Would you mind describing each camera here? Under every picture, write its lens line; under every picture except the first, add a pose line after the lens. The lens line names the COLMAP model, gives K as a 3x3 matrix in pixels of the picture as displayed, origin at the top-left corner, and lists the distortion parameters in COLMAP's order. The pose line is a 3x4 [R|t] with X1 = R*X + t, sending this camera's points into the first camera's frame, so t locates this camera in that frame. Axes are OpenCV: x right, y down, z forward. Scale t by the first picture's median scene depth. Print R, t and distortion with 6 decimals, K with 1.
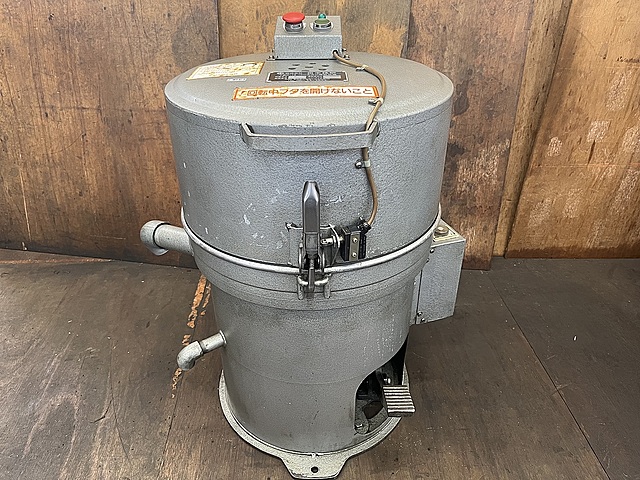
lens RADIAL K [[495.5, 0, 317.4], [0, 495.5, 244.1], [0, 0, 1]] dist [0.049571, -0.093823]
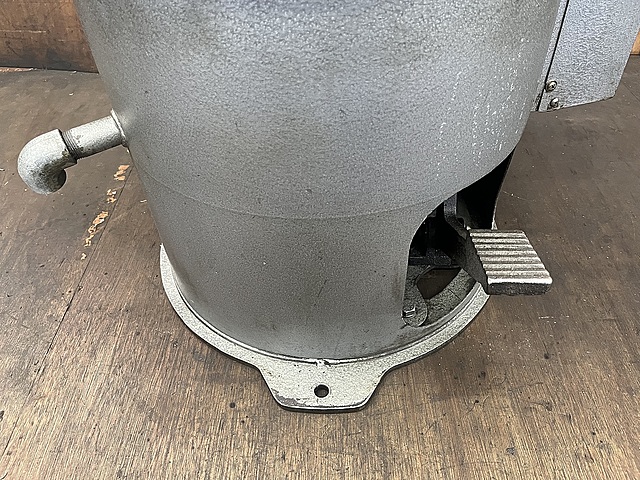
lens RADIAL K [[495.5, 0, 316.4], [0, 495.5, 245.0], [0, 0, 1]] dist [0.049571, -0.093823]
pose [[0.997858, 0.008462, -0.064865, 0.016490], [0.006304, 0.974542, 0.224118, 0.149951], [0.065110, -0.224047, 0.972401, 0.418575]]
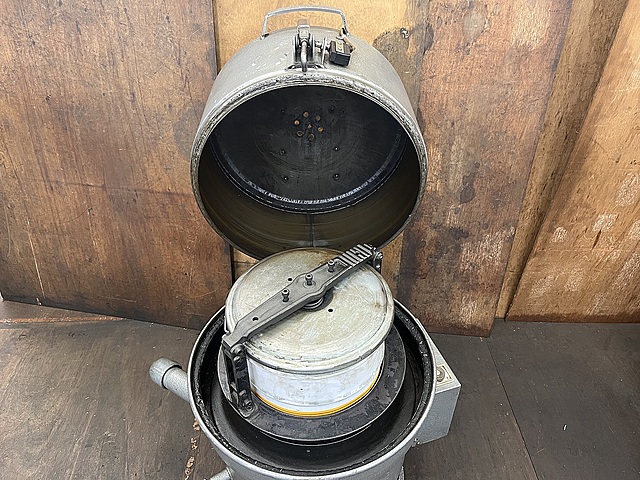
lens RADIAL K [[495.5, 0, 320.2], [0, 495.5, 239.7], [0, 0, 1]] dist [0.049571, -0.093823]
pose [[0.999849, 0.007607, -0.015605, 0.014410], [-0.005413, 0.990678, 0.136120, -0.356071], [0.016495, -0.136015, 0.990569, 0.004244]]
